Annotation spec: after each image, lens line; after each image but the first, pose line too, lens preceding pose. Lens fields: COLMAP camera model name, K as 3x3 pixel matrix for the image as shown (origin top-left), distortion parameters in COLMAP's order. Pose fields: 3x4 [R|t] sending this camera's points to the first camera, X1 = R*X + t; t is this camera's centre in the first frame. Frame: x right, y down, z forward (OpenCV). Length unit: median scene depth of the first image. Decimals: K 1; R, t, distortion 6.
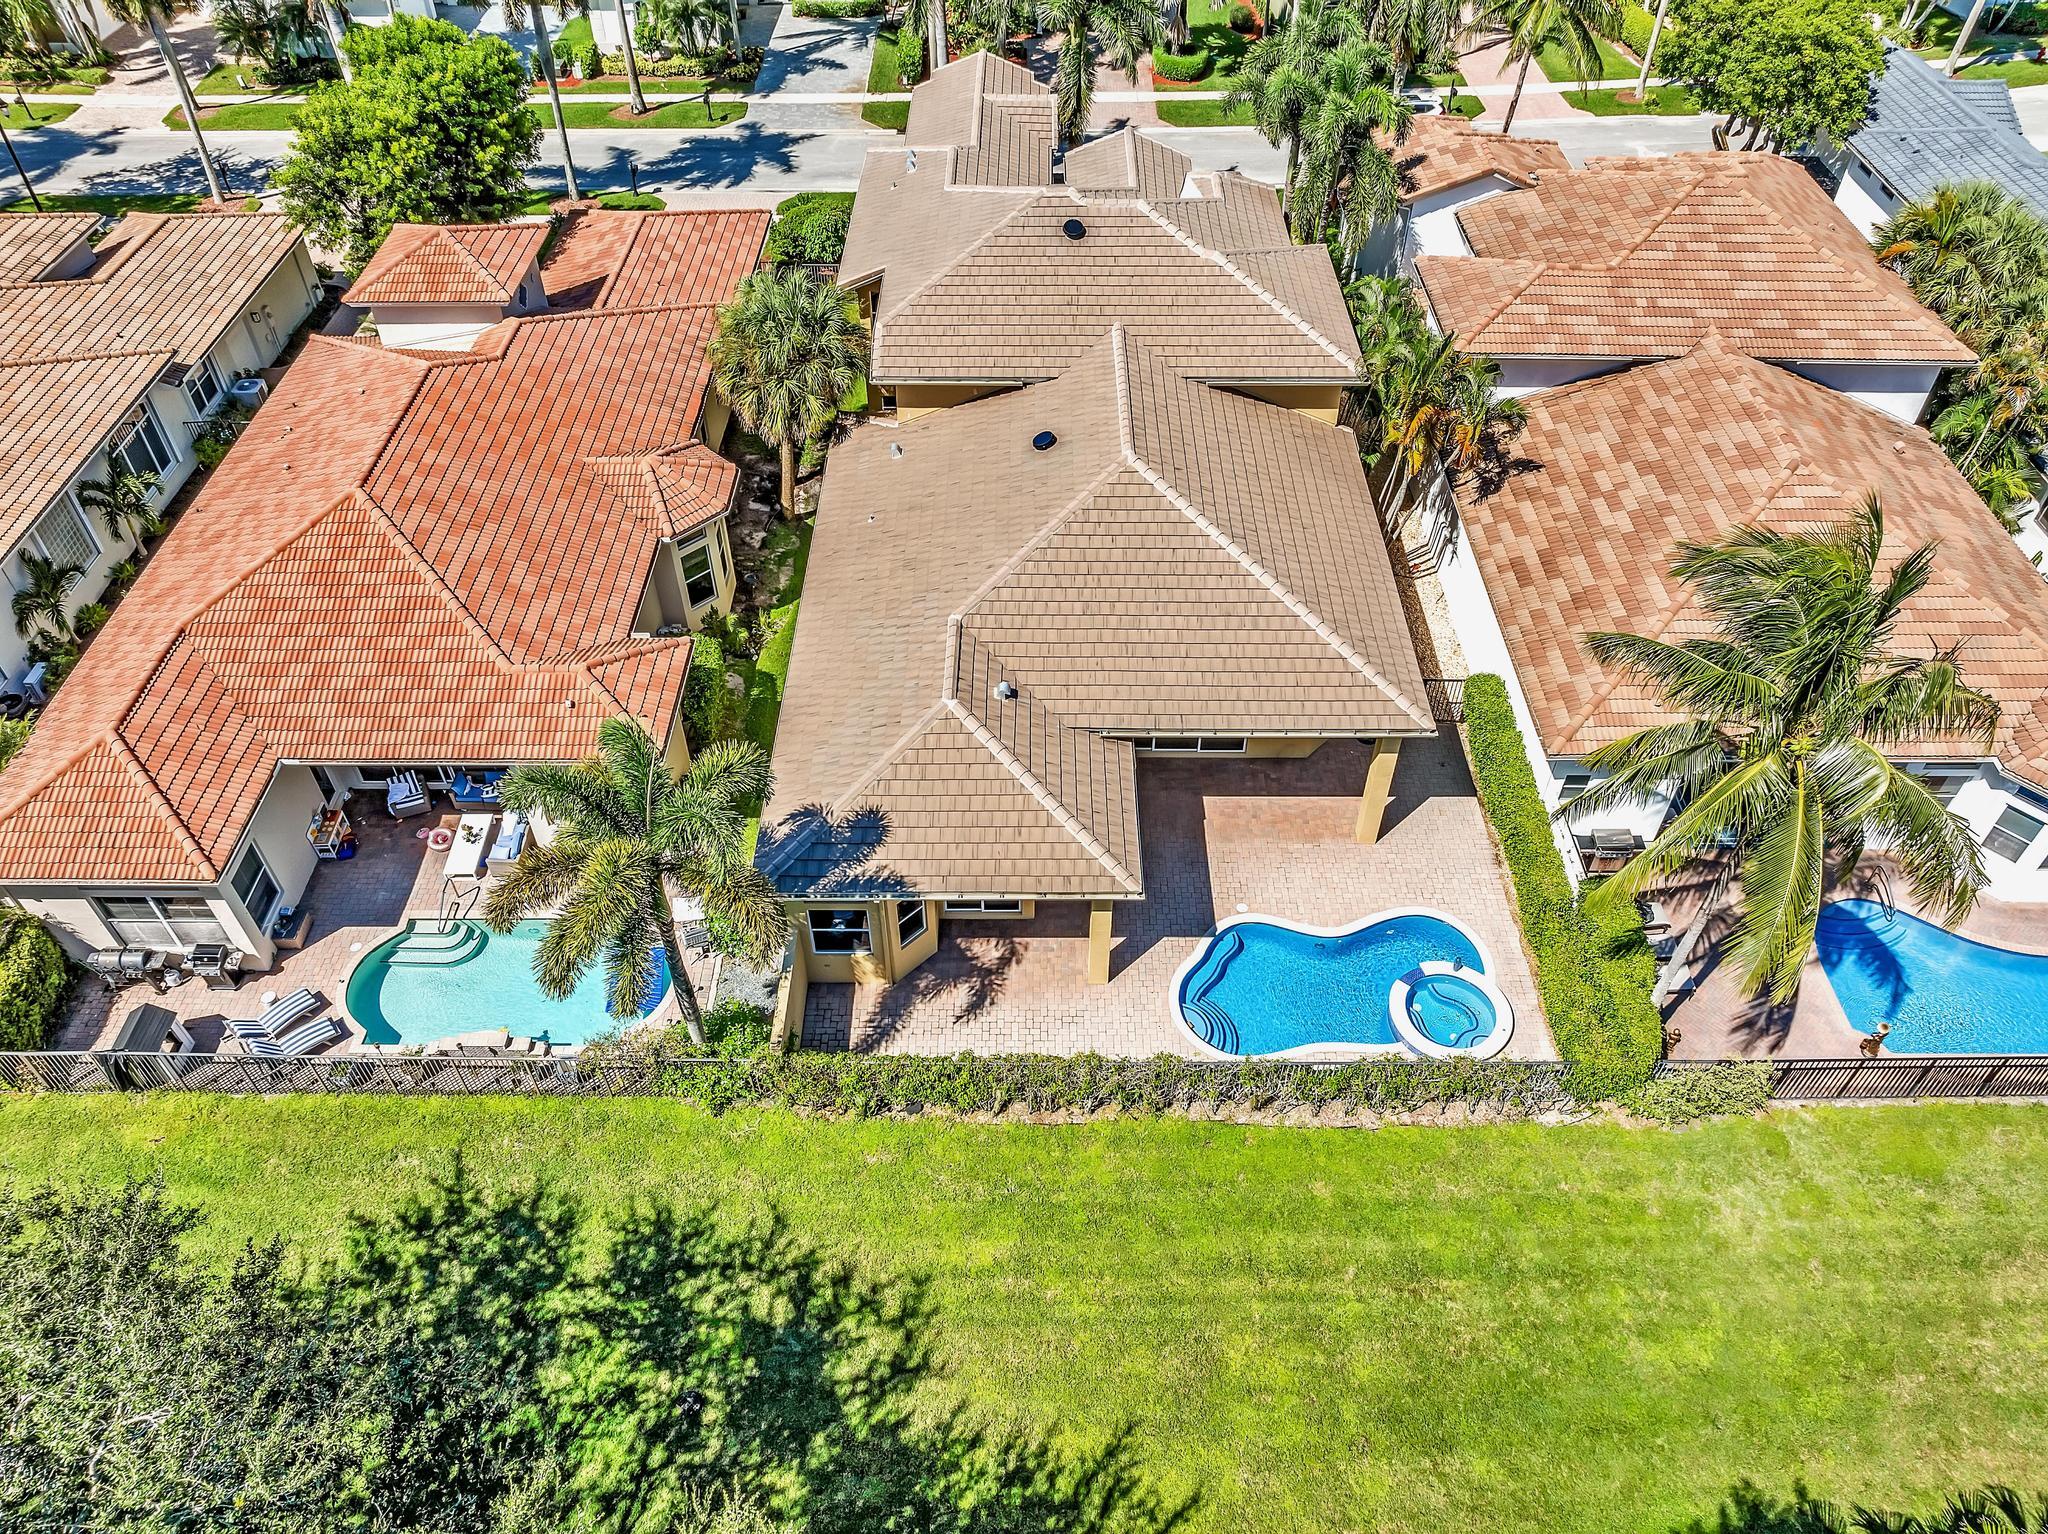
lens RADIAL K [[1426.1, 0, 1034.4], [0, 1426.1, 758.1], [0, 0, 1]] dist [-0.035102, -0.001177]
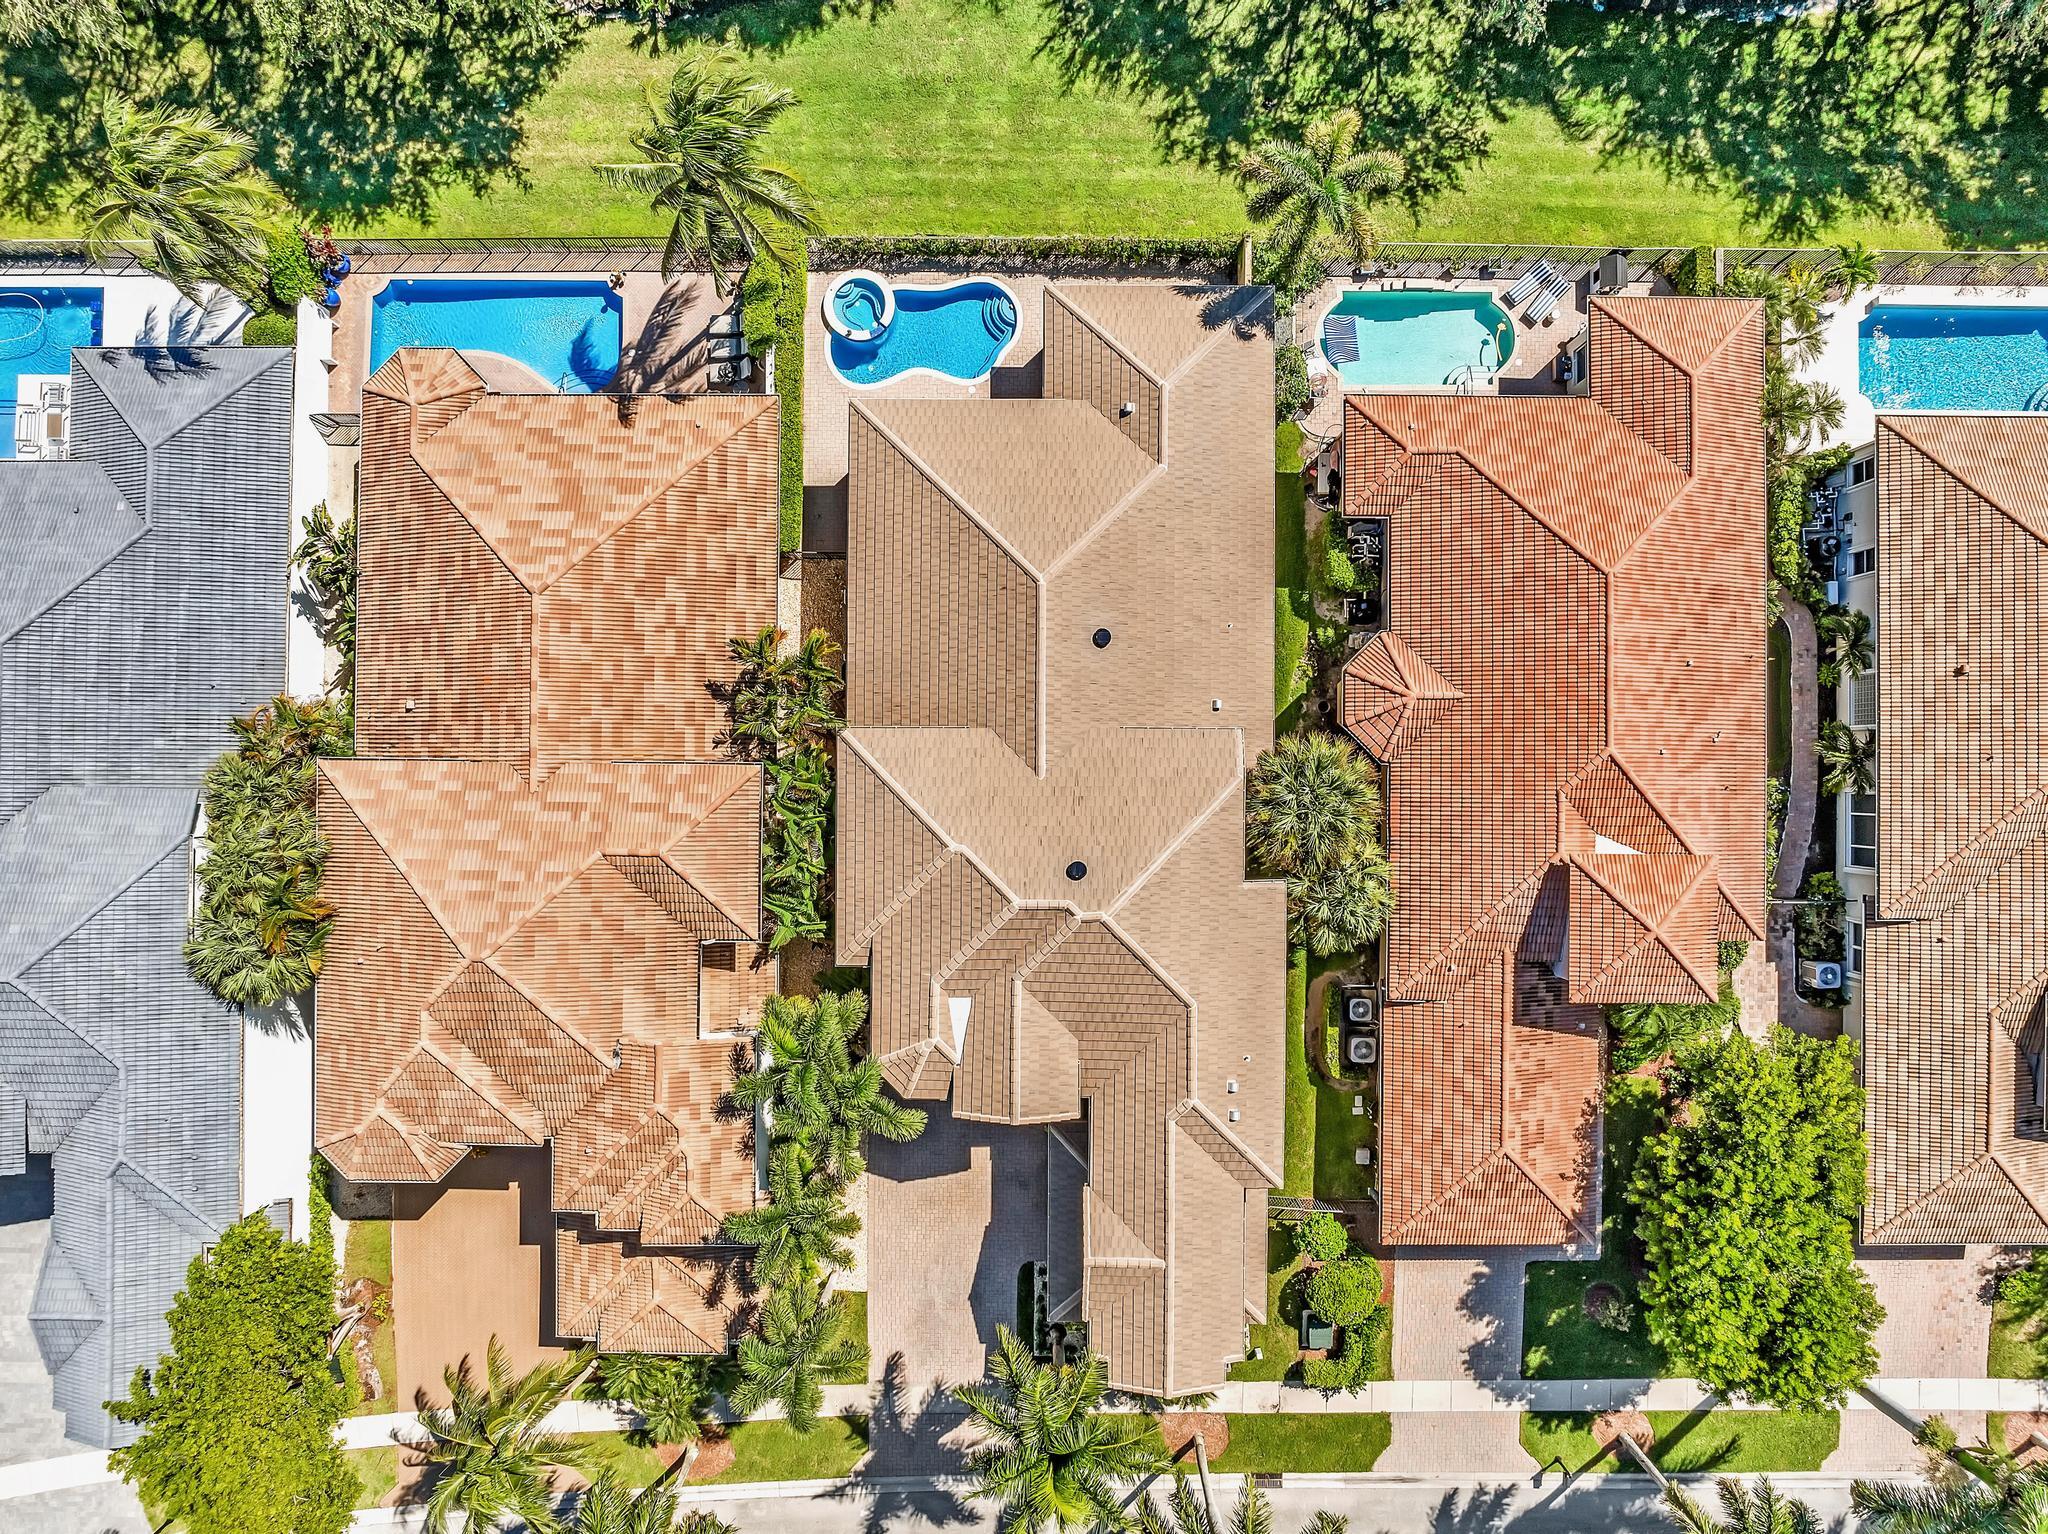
lens RADIAL K [[1426.1, 0, 1034.4], [0, 1426.1, 758.1], [0, 0, 1]] dist [-0.035102, -0.001177]
pose [[-0.999796, -0.006525, 0.019103, 0.057665], [0.018272, -0.694736, 0.719033, -1.692067], [0.008580, 0.719235, 0.694714, 0.236340]]
